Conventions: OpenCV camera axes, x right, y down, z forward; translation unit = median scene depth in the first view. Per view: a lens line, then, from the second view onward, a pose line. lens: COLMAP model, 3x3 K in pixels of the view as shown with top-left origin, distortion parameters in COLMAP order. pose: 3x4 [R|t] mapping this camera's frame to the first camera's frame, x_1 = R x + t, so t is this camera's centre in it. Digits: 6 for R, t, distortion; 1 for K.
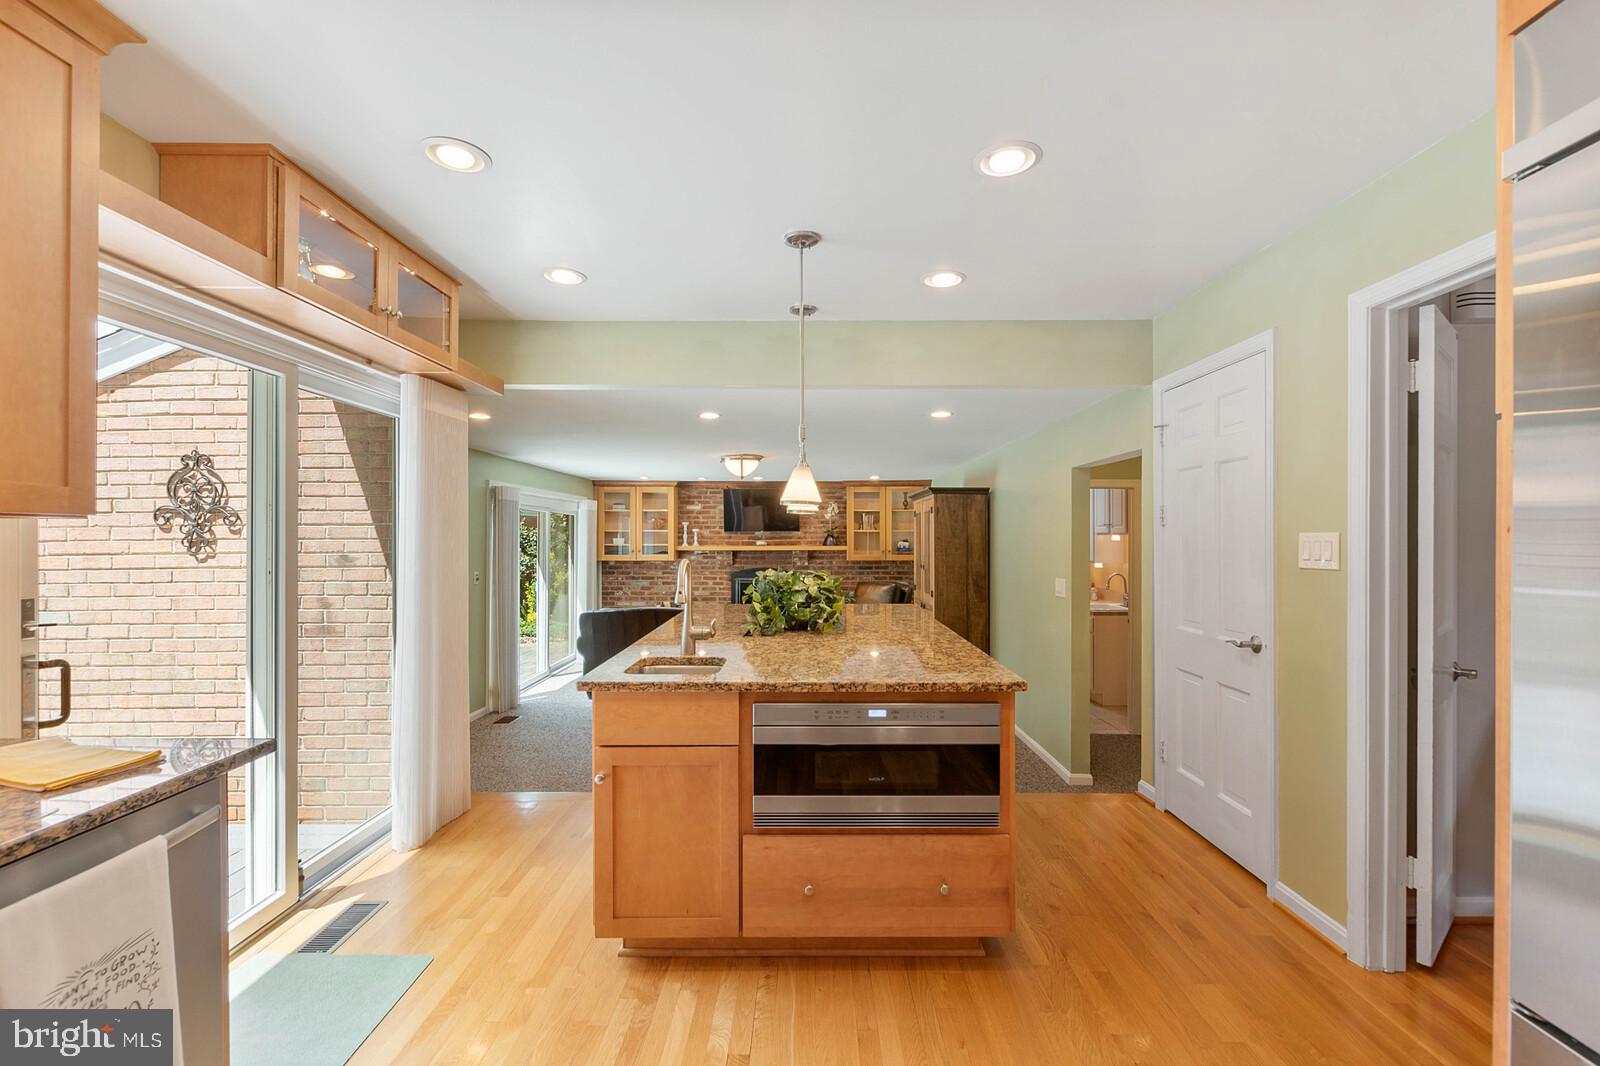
lens RADIAL K [[696.7, 0, 797.0], [0, 696.7, 537.3], [0, 0, 1]] dist [0.000286, -0.002729]
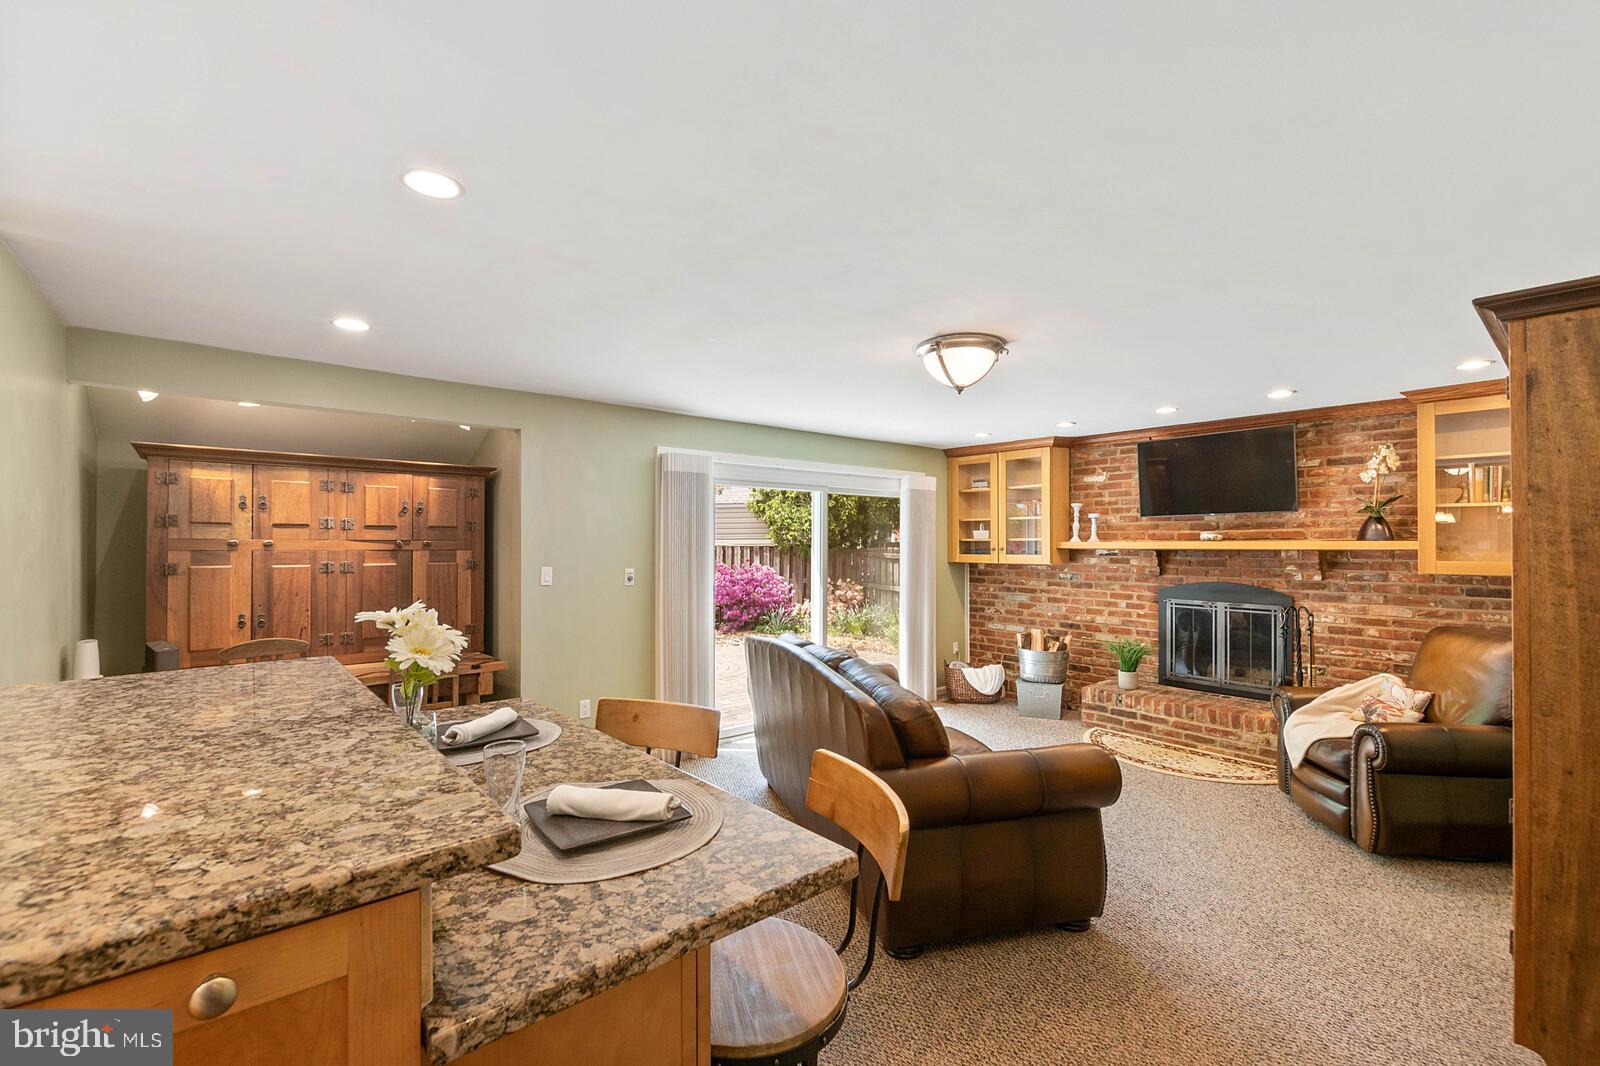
lens RADIAL K [[696.7, 0, 812.4], [0, 696.7, 539.7], [0, 0, 1]] dist [0.000286, -0.002729]
pose [[0.659592, -0.003476, -0.751616, 0.148112], [0.000317, 0.999991, -0.004346, 0.013358], [0.751624, 0.002628, 0.659587, 0.415693]]
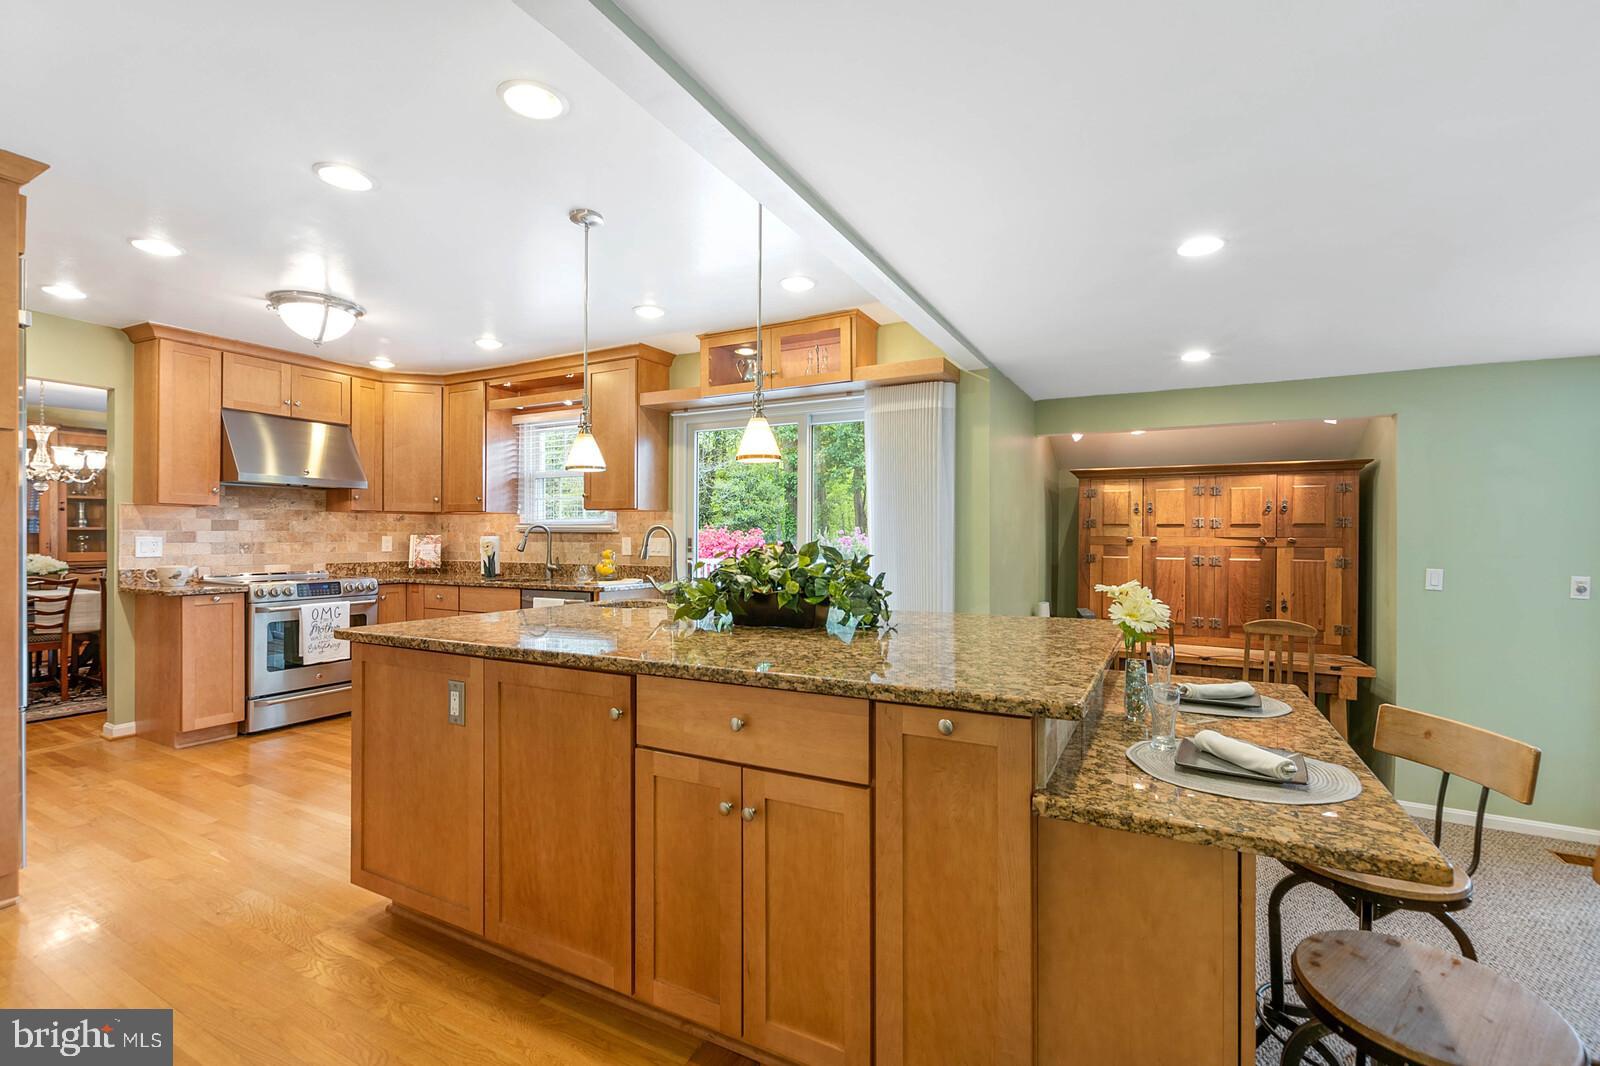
lens RADIAL K [[696.7, 0, 809.9], [0, 696.7, 538.7], [0, 0, 1]] dist [0.000286, -0.002729]
pose [[-0.454915, -0.001091, -0.890534, 0.201193], [-0.004603, 0.999989, 0.001126, 0.013328], [0.890523, 0.004612, -0.454915, 0.450686]]
